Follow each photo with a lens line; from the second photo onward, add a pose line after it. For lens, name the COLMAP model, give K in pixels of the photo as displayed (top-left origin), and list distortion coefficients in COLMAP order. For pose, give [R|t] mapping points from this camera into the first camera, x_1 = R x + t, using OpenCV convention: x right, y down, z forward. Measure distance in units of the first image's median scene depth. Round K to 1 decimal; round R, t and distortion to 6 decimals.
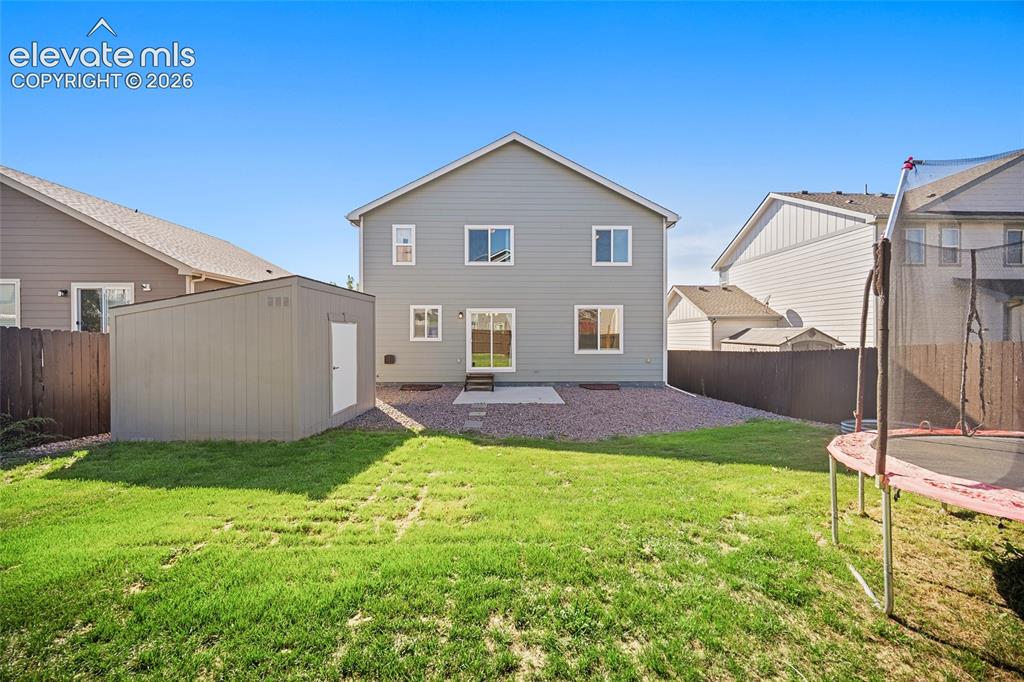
lens RADIAL K [[403.6, 0, 517.5], [0, 403.6, 338.0], [0, 0, 1]] dist [-0.005643, -0.000117]
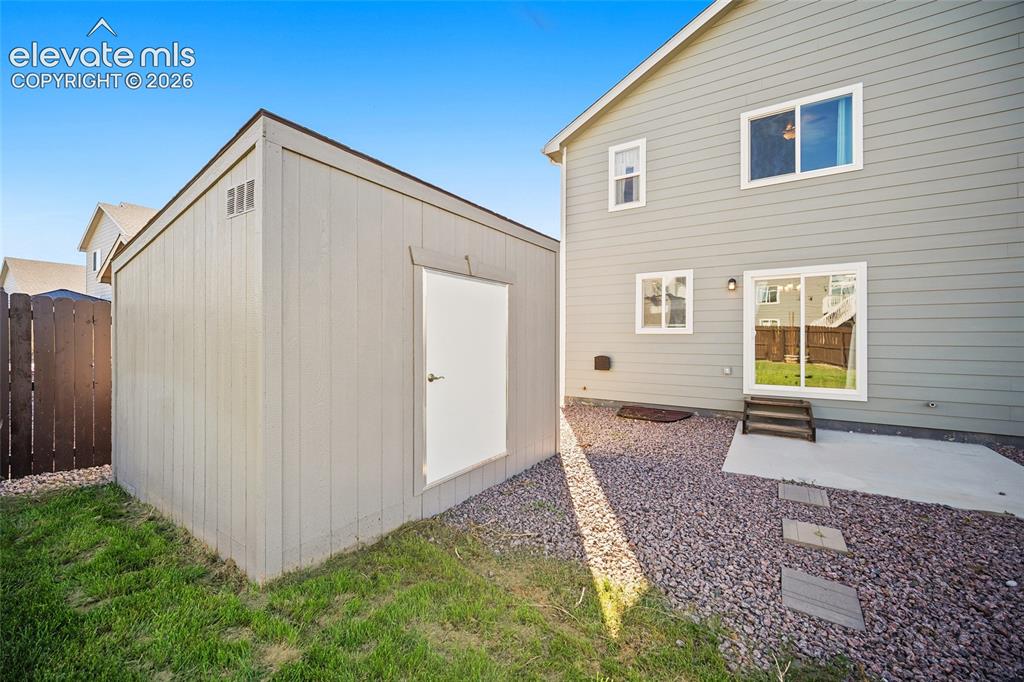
lens RADIAL K [[403.6, 0, 507.8], [0, 403.6, 338.2], [0, 0, 1]] dist [-0.005643, -0.000117]
pose [[0.824957, 0.006164, -0.565162, -0.083018], [-0.009619, 0.999949, -0.003135, 0.018359], [0.565114, 0.008022, 0.824974, 0.392909]]
